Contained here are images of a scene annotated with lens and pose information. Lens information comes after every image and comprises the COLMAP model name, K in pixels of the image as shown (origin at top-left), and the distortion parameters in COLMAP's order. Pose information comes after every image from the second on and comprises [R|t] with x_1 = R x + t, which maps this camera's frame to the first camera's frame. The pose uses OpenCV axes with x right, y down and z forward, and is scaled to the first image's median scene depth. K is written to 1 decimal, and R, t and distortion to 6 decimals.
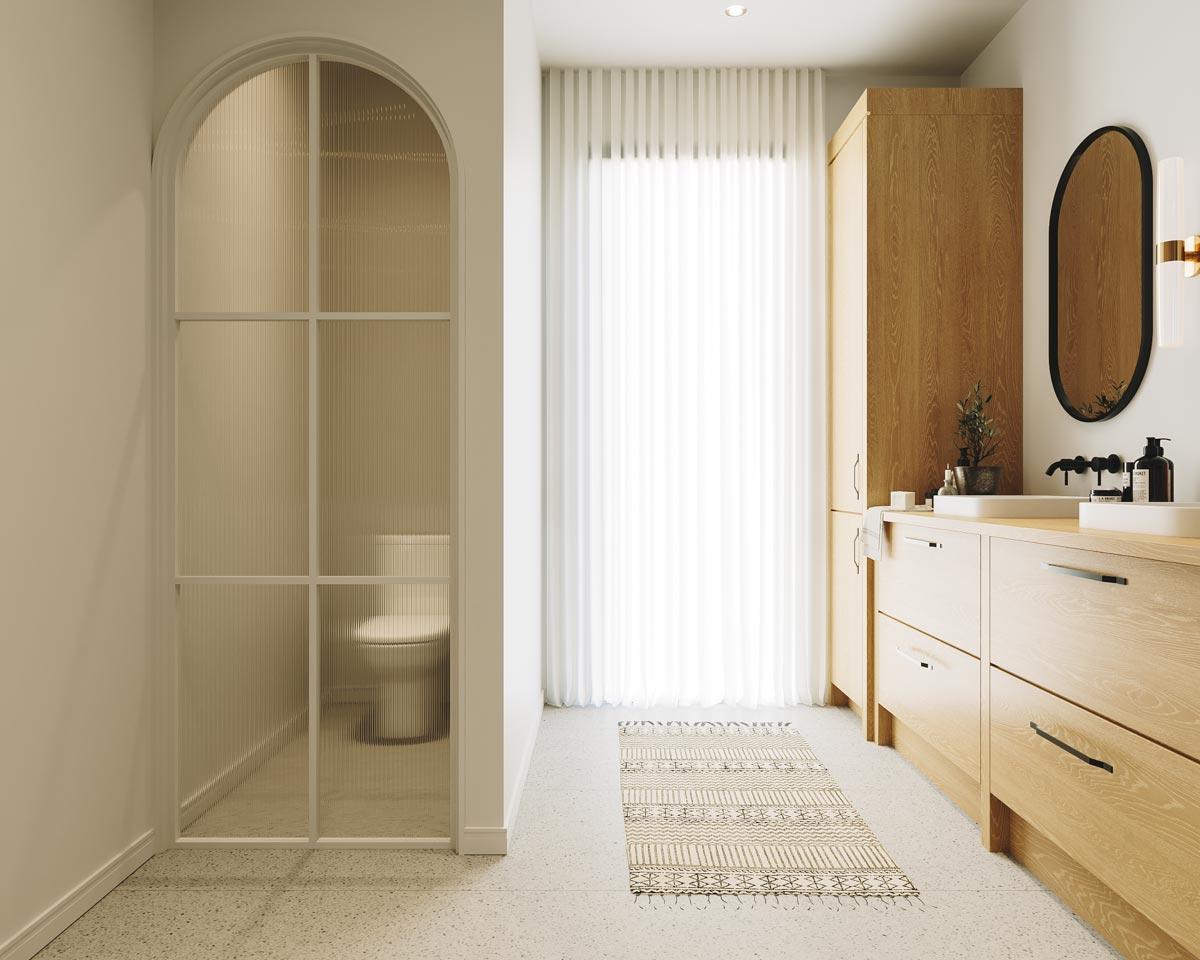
lens RADIAL K [[831.0, 0, 600.0], [0, 831.0, 480.0], [0, 0, 1]] dist [-0.003090, -0.003173]
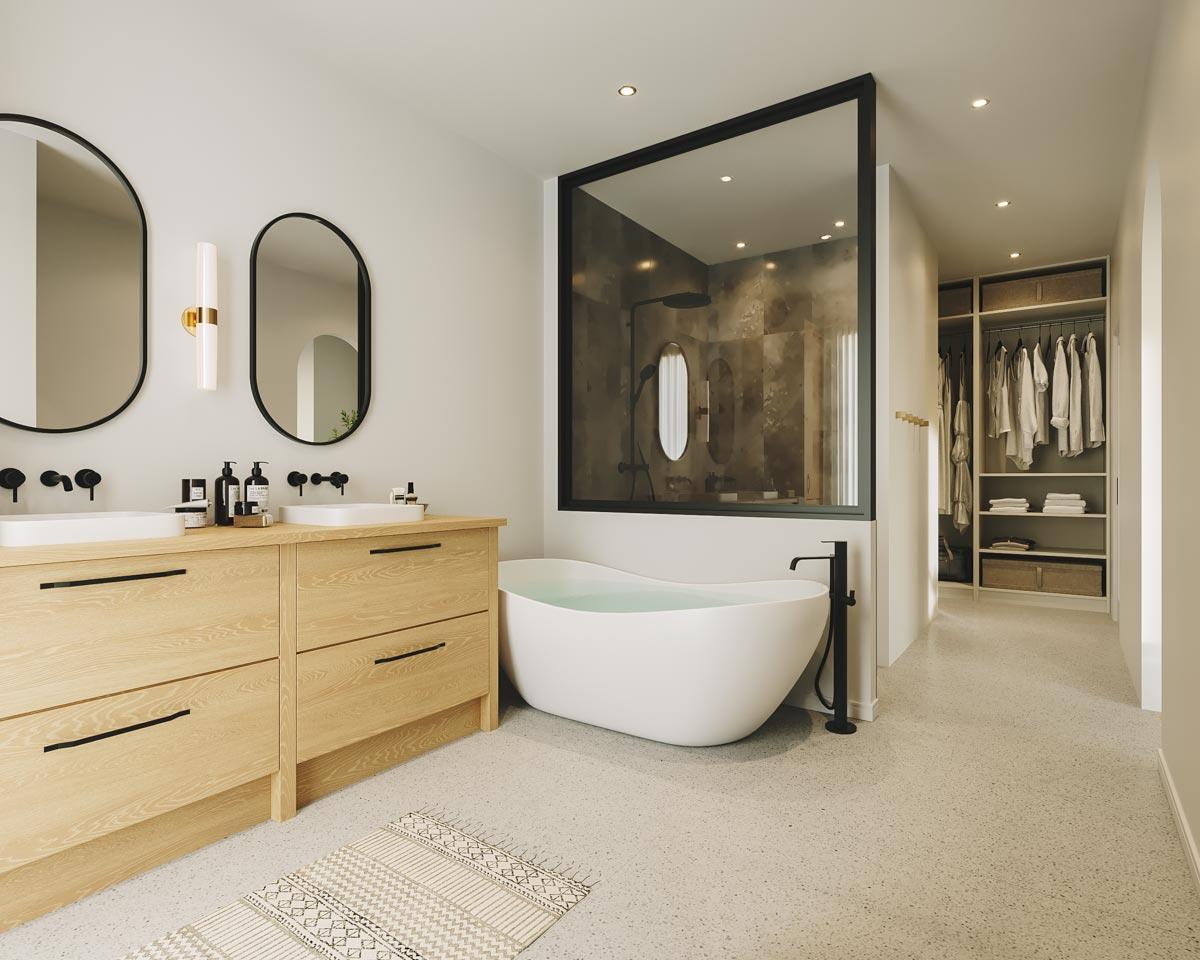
lens RADIAL K [[664.9, 0, 600.0], [0, 664.9, 480.0], [0, 0, 1]] dist [-0.000382, -0.000327]
pose [[-0.819131, 0.000162, 0.573607, -0.306049], [-0.000217, 1.000000, -0.000593, -0.015079], [-0.573607, -0.000610, -0.819130, 1.134088]]
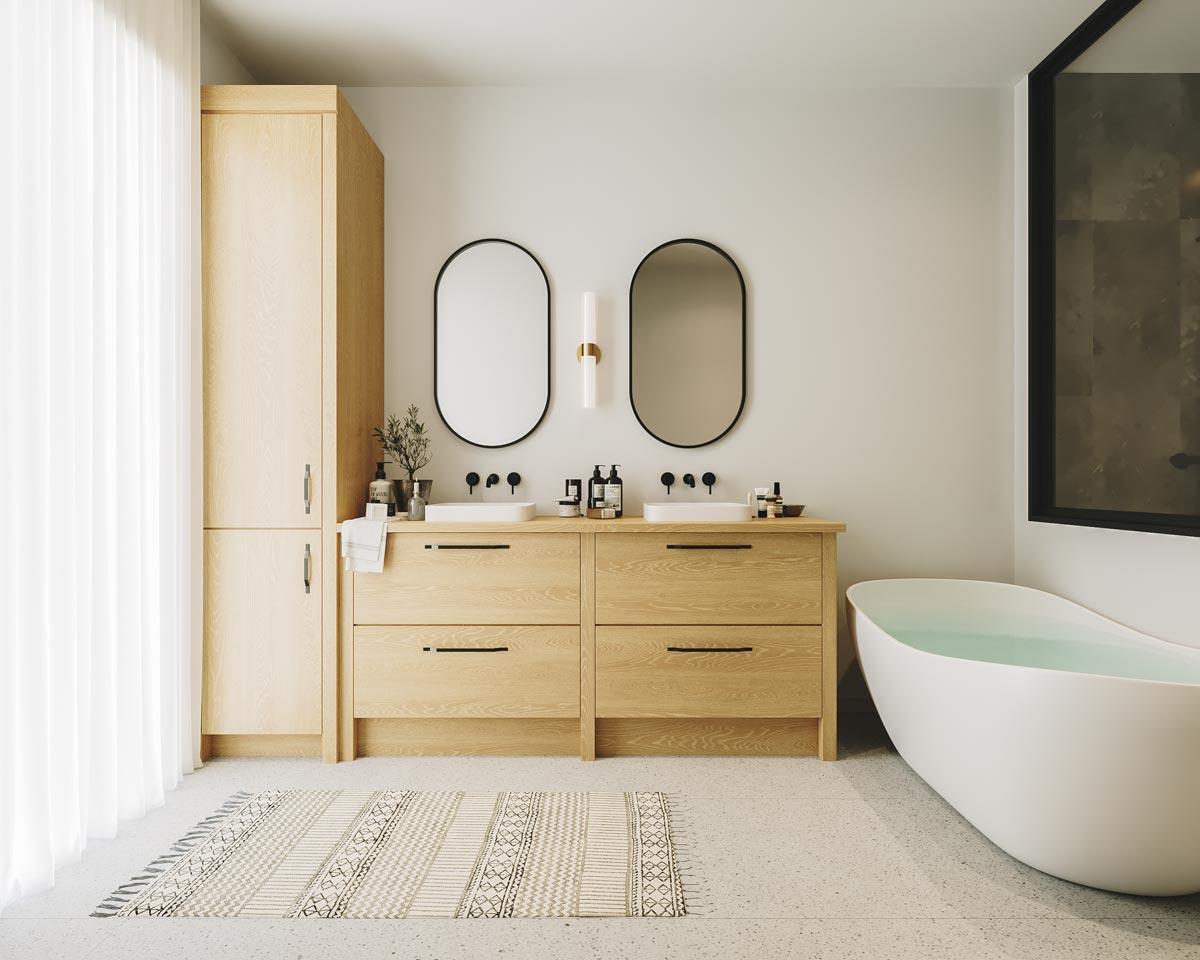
lens RADIAL K [[731.3, 0, 600.0], [0, 731.3, 480.0], [0, 0, 1]] dist [-0.002075, 0.000840]
pose [[-0.000261, 0.000446, 1.000000, -0.561249], [-0.000230, 1.000000, -0.000446, -0.015020], [-1.000000, -0.000230, -0.000261, 0.741469]]
